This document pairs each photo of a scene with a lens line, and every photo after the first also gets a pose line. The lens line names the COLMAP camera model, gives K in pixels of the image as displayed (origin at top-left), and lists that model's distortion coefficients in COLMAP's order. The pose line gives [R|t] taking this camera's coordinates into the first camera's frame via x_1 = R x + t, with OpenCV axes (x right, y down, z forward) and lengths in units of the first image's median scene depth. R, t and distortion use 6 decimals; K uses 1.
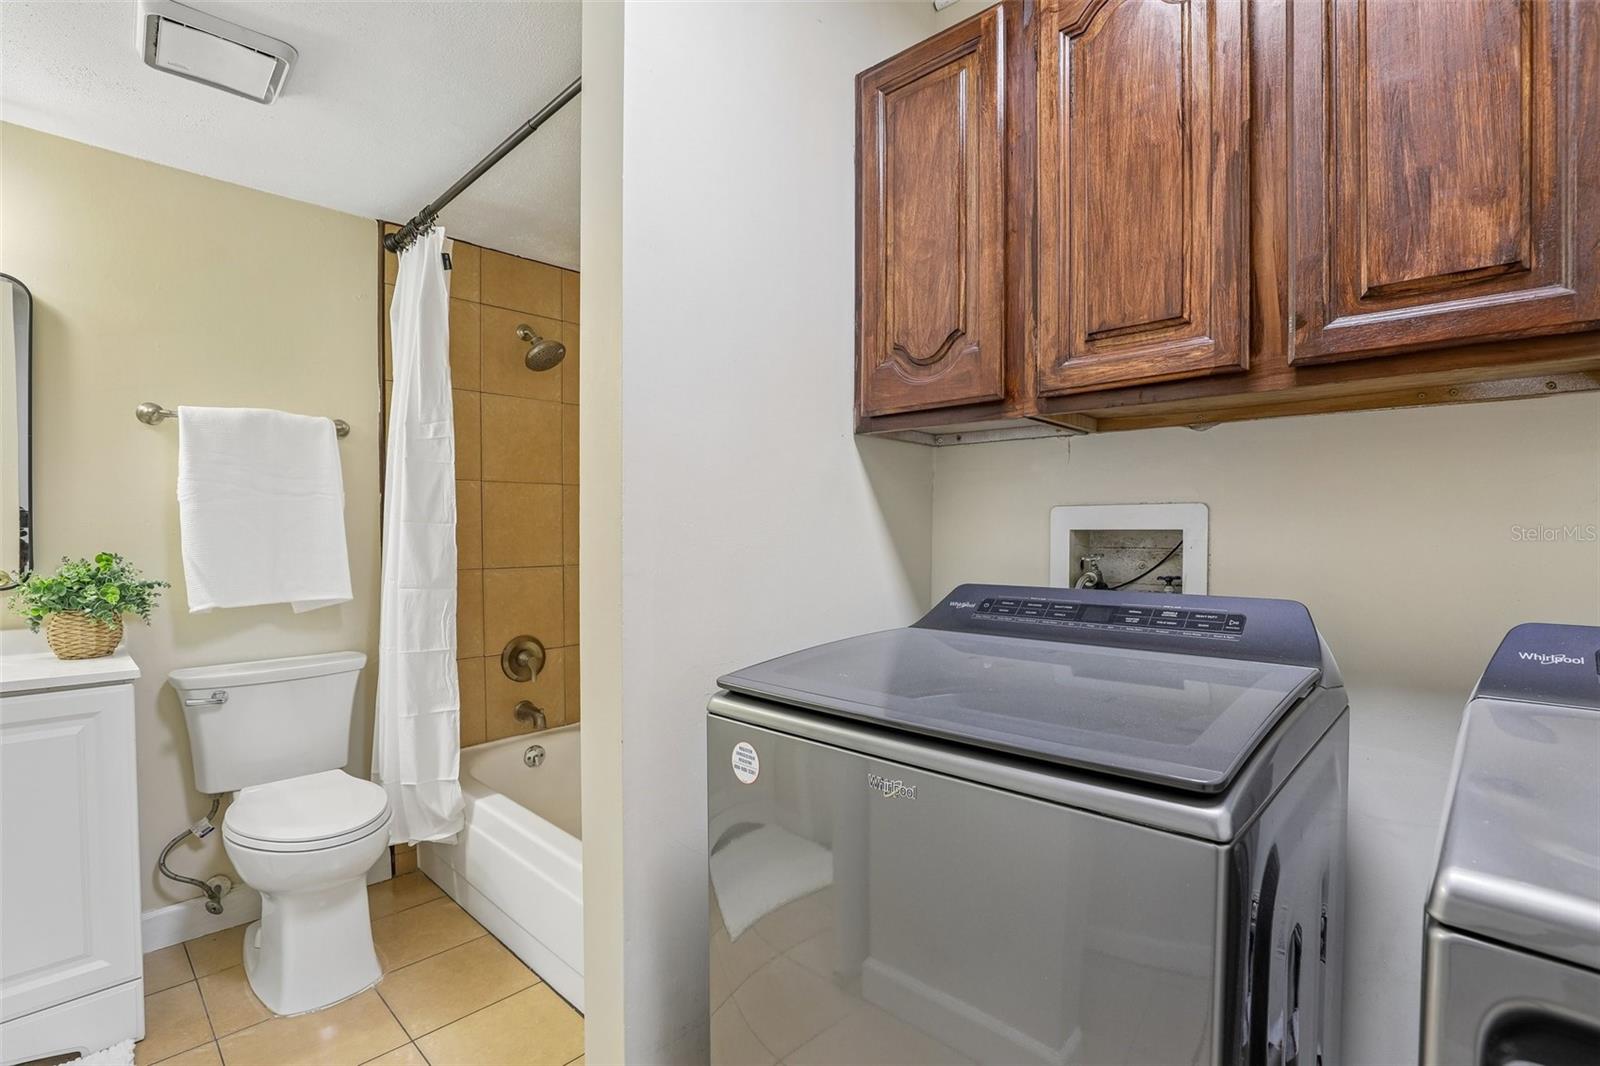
lens RADIAL K [[730.4, 0, 796.8], [0, 730.4, 544.8], [0, 0, 1]] dist [-0.028308, 0.006957]
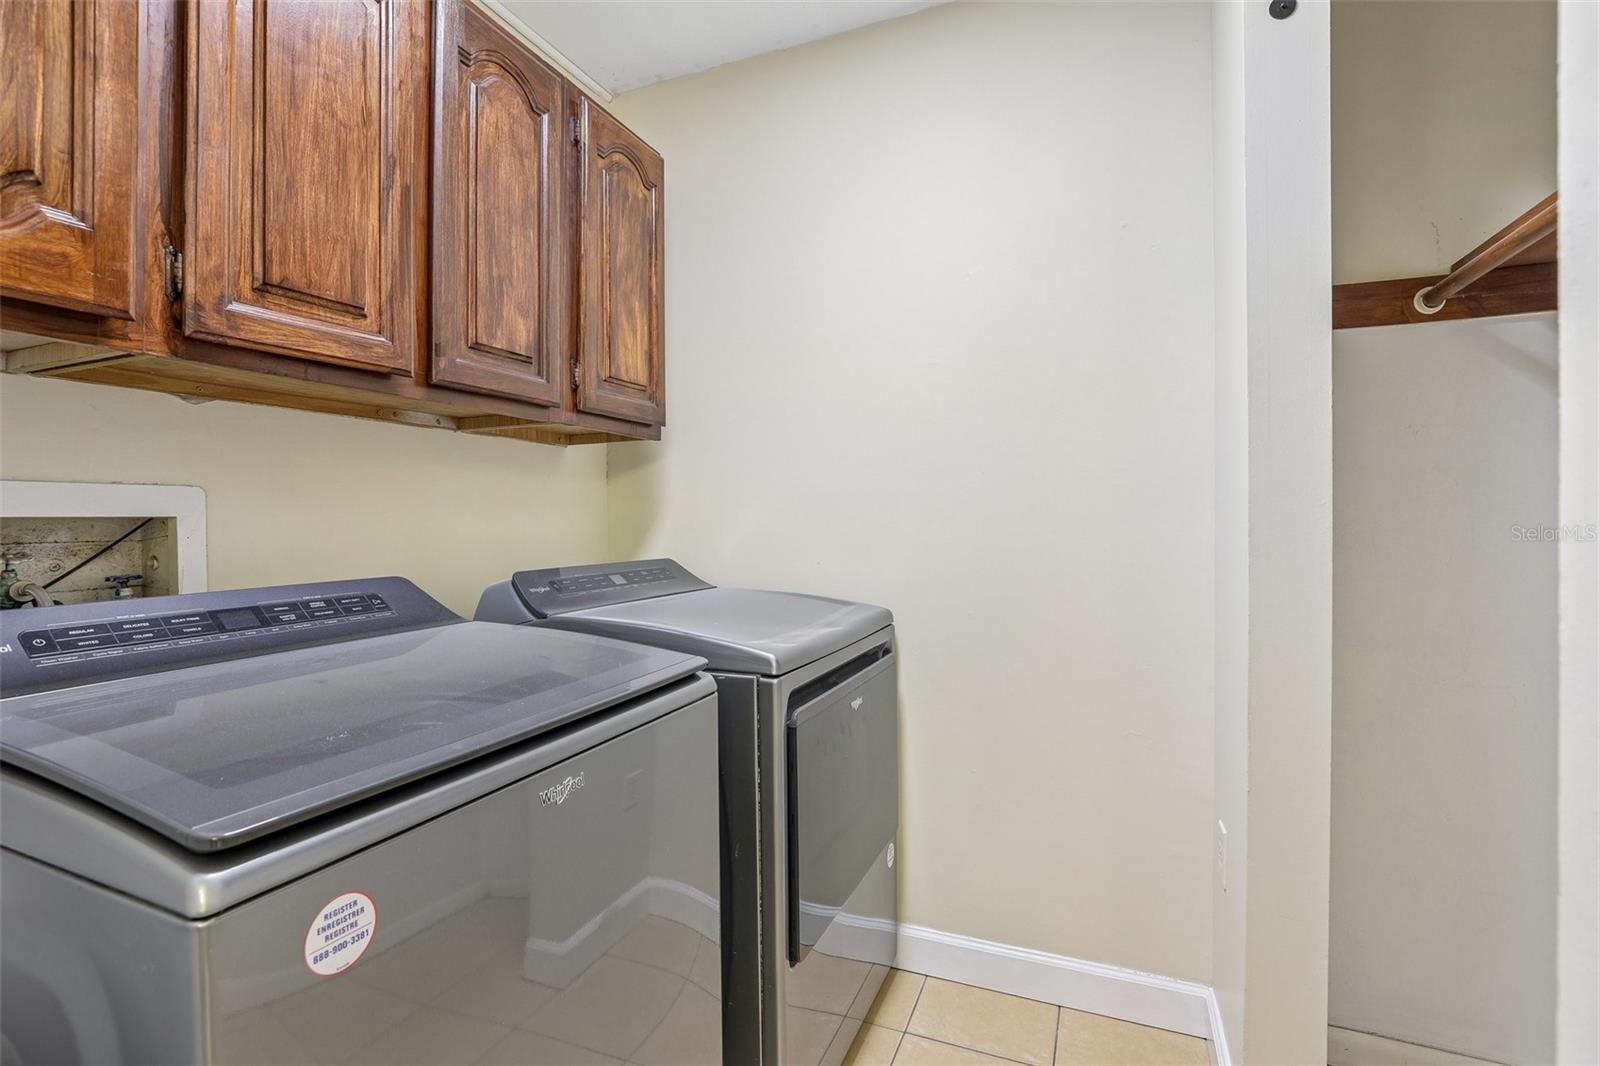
lens RADIAL K [[730.4, 0, 801.2], [0, 730.4, 517.9], [0, 0, 1]] dist [-0.028308, 0.006957]
pose [[-0.338473, -0.001062, 0.940976, -0.613002], [0.021655, 0.999726, 0.008918, -0.013809], [-0.940727, 0.023396, -0.338357, 0.734762]]
